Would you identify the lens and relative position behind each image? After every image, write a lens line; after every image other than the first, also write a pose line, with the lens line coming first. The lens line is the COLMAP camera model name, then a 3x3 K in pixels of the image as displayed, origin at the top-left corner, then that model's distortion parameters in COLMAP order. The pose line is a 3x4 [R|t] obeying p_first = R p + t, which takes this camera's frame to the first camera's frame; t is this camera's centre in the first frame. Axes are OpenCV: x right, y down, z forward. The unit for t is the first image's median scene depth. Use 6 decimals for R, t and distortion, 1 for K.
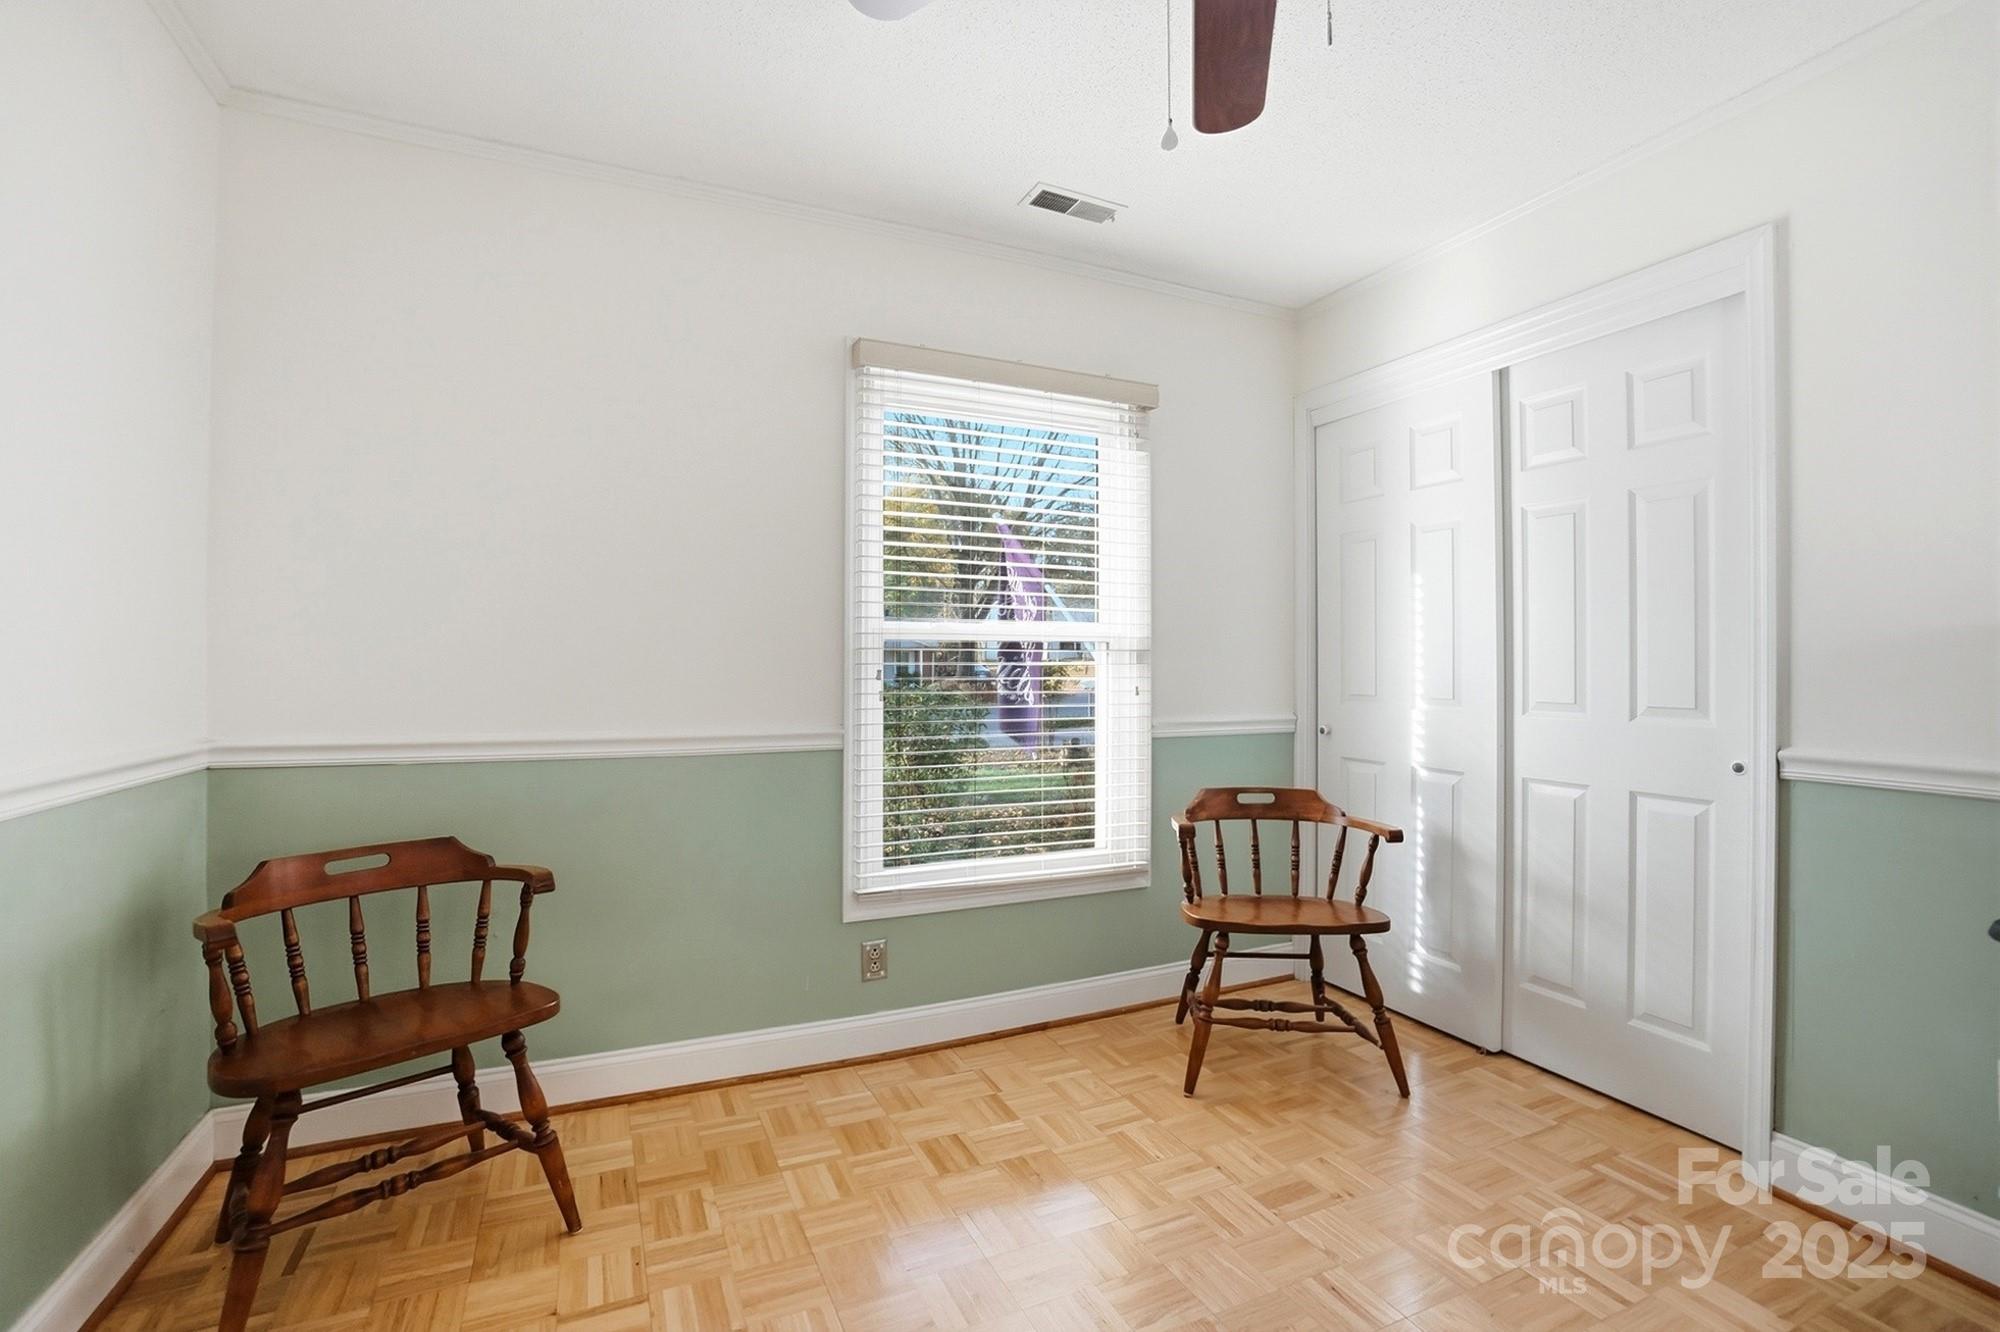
lens RADIAL K [[851.0, 0, 989.5], [0, 851.0, 660.8], [0, 0, 1]] dist [-0.088262, 0.025551]
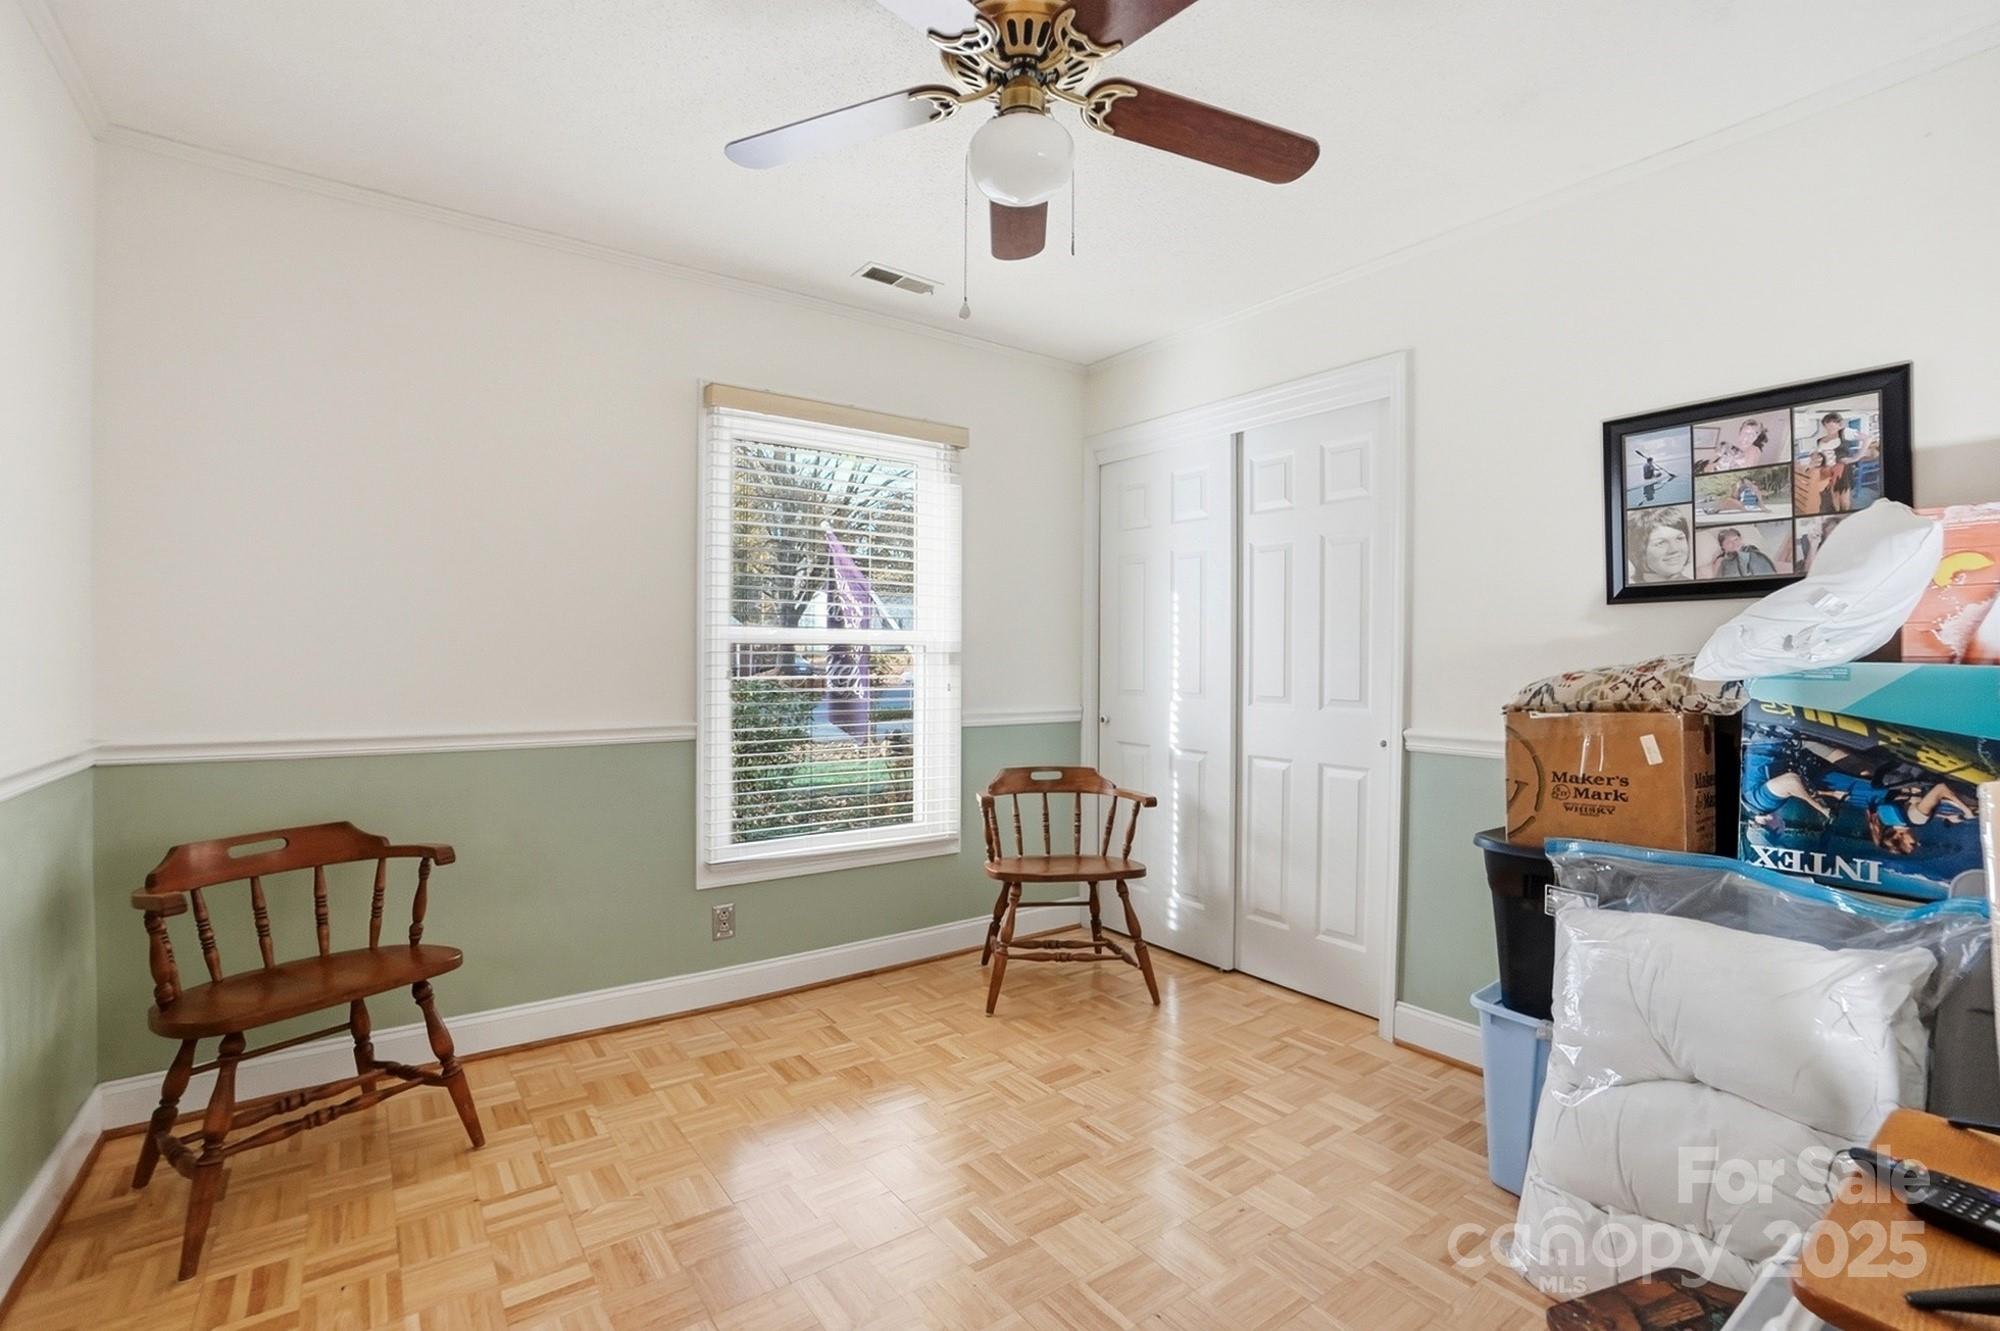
lens RADIAL K [[945.1, 0, 988.6], [0, 945.1, 649.6], [0, 0, 1]] dist [-0.003977, 0.000822]
pose [[0.980298, 0.003465, 0.197496, -0.041328], [-0.003253, 0.999994, -0.001398, -0.019242], [-0.197500, 0.000728, 0.980303, -0.379237]]
